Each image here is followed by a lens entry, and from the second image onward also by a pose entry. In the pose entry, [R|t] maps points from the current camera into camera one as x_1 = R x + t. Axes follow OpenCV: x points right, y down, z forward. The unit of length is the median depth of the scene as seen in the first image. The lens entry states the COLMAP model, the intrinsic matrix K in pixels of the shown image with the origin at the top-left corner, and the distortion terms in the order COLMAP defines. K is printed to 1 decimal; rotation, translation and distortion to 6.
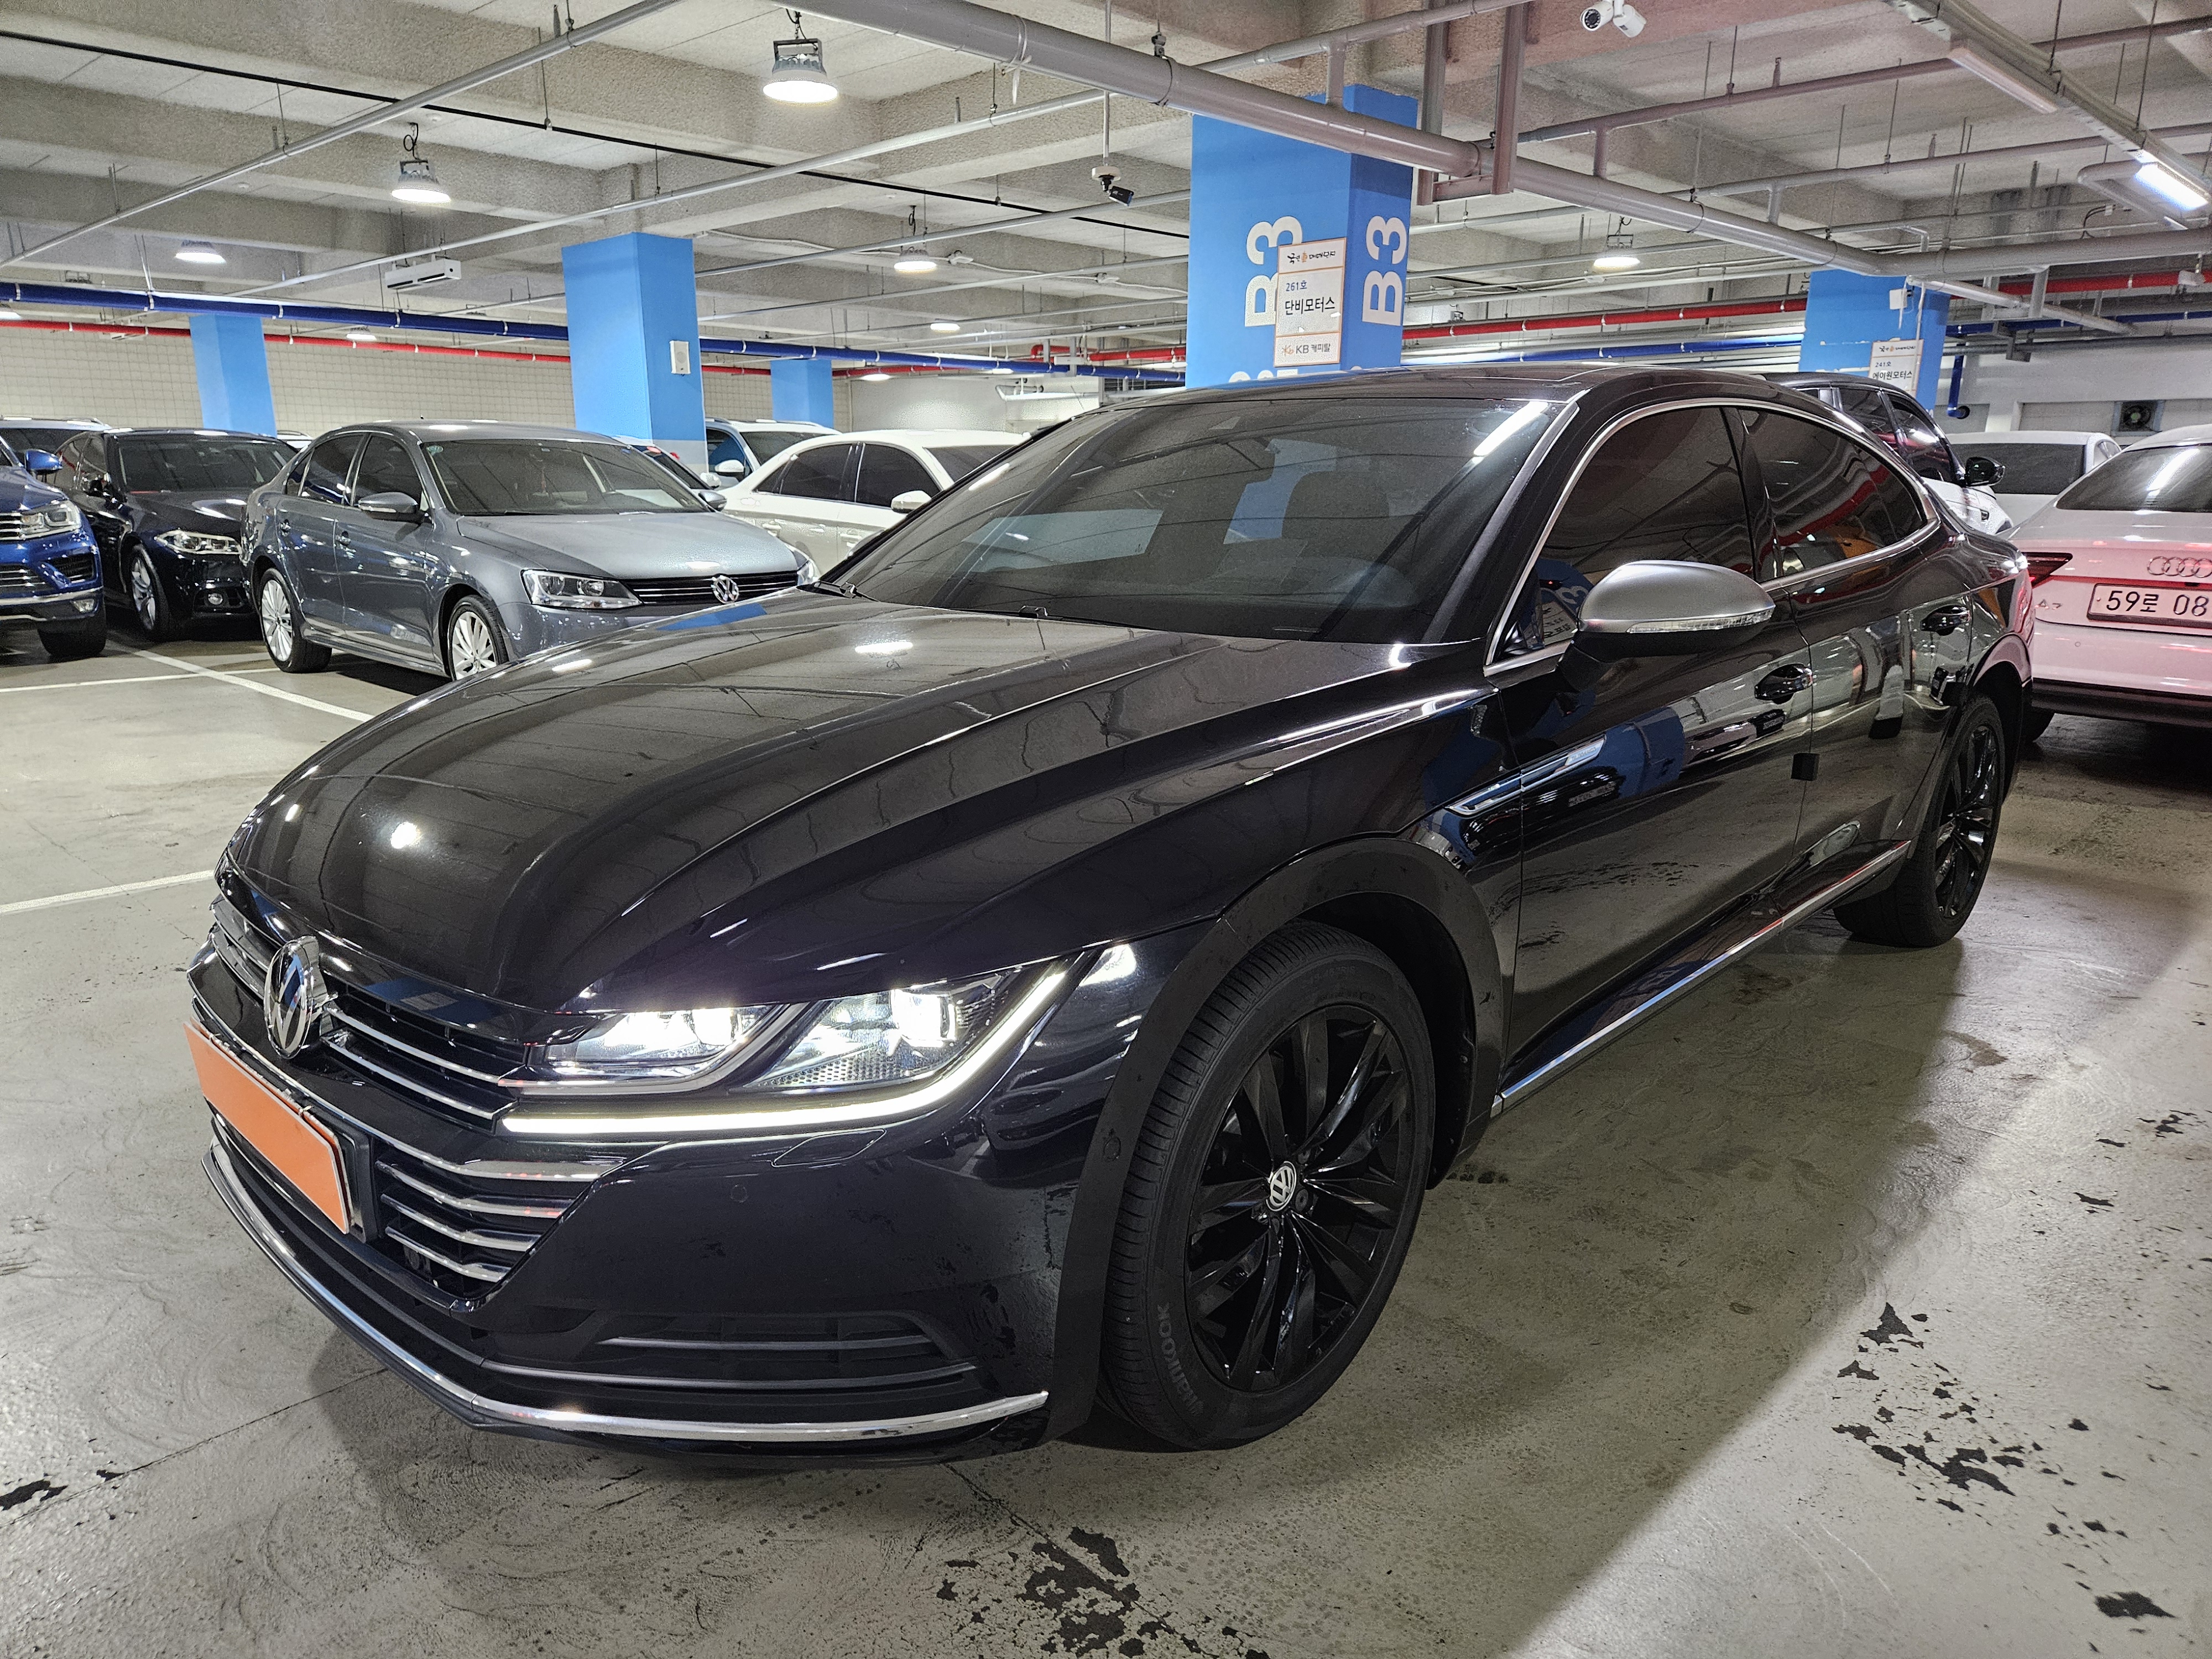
lens RADIAL K [[1455.5, 0, 1113.4], [0, 1455.5, 850.0], [0, 0, 1]] dist [0.083871, -0.067420]
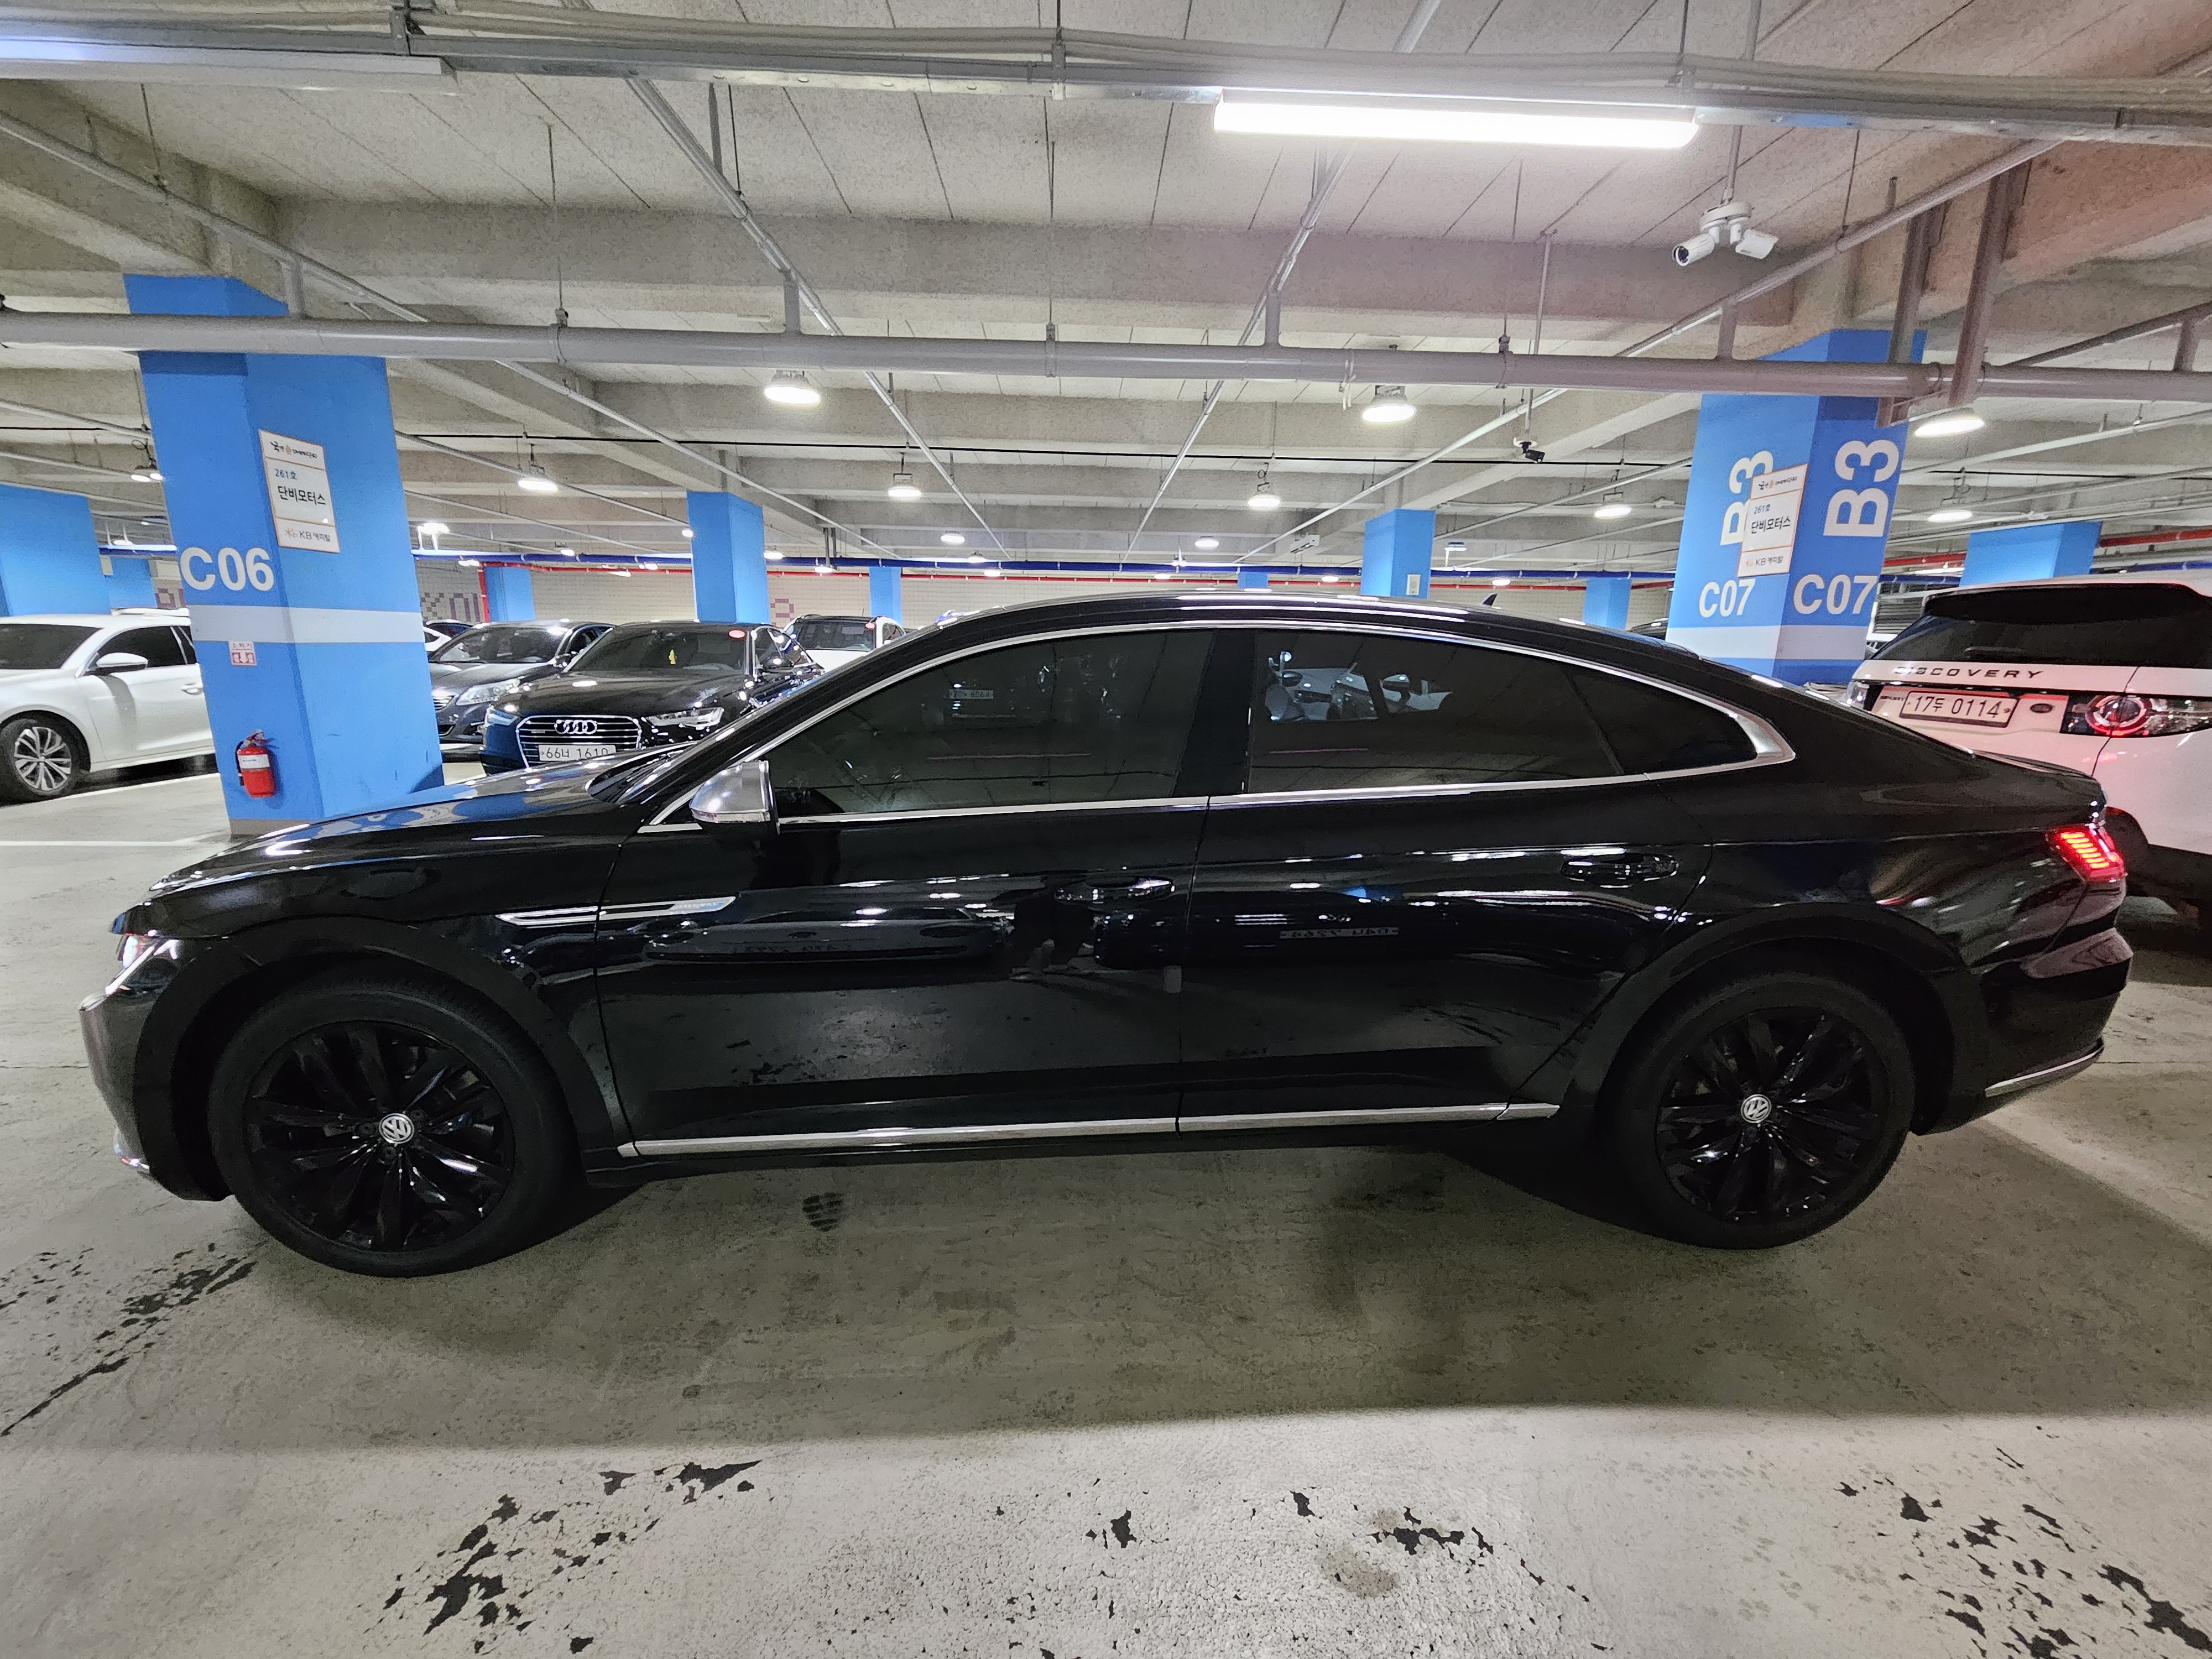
lens RADIAL K [[922.2, 0, 1109.3], [0, 922.2, 833.7], [0, 0, 1]] dist [-0.002194, 0.002829]
pose [[0.729529, 0.146672, -0.668038, 1.101957], [-0.184563, 0.982718, 0.014210, -0.199079], [0.658577, 0.112928, 0.743992, 0.631320]]
